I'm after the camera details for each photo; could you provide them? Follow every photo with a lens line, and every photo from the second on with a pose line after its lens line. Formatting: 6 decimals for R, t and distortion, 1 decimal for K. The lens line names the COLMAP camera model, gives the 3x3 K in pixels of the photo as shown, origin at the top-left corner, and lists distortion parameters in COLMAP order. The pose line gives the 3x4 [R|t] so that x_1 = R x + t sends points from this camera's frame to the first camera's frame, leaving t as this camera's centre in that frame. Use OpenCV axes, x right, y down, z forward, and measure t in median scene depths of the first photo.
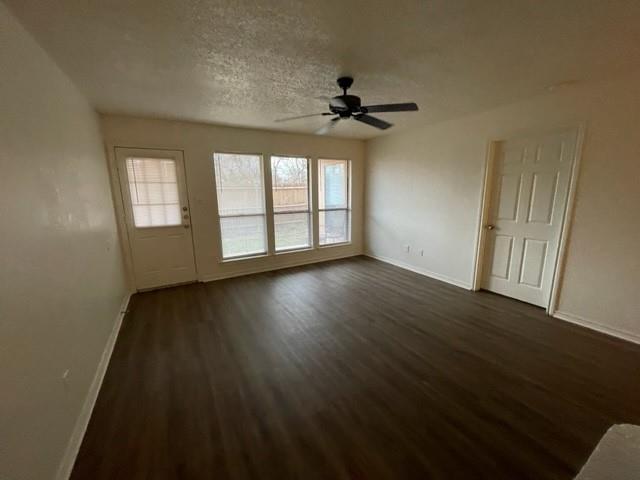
lens RADIAL K [[255.6, 0, 322.4], [0, 255.6, 239.2], [0, 0, 1]] dist [-0.010511, 0.000559]
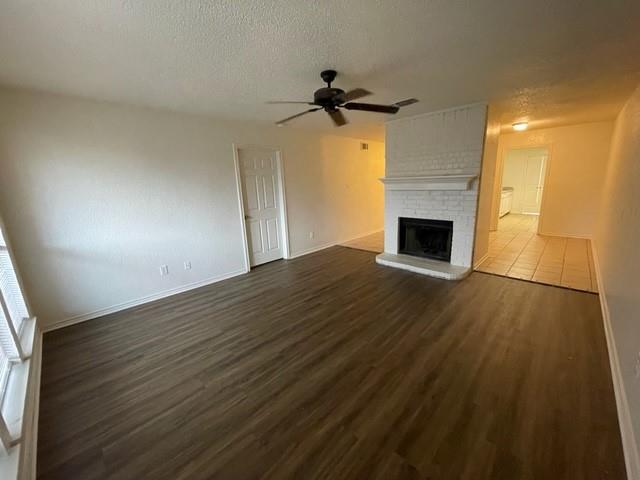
lens RADIAL K [[255.6, 0, 317.9], [0, 255.6, 240.7], [0, 0, 1]] dist [-0.010511, 0.000559]
pose [[-0.255479, -0.189594, 0.948043, -0.637038], [0.228327, 0.941014, 0.249718, -0.170262], [-0.939466, 0.280261, -0.197120, 0.930713]]
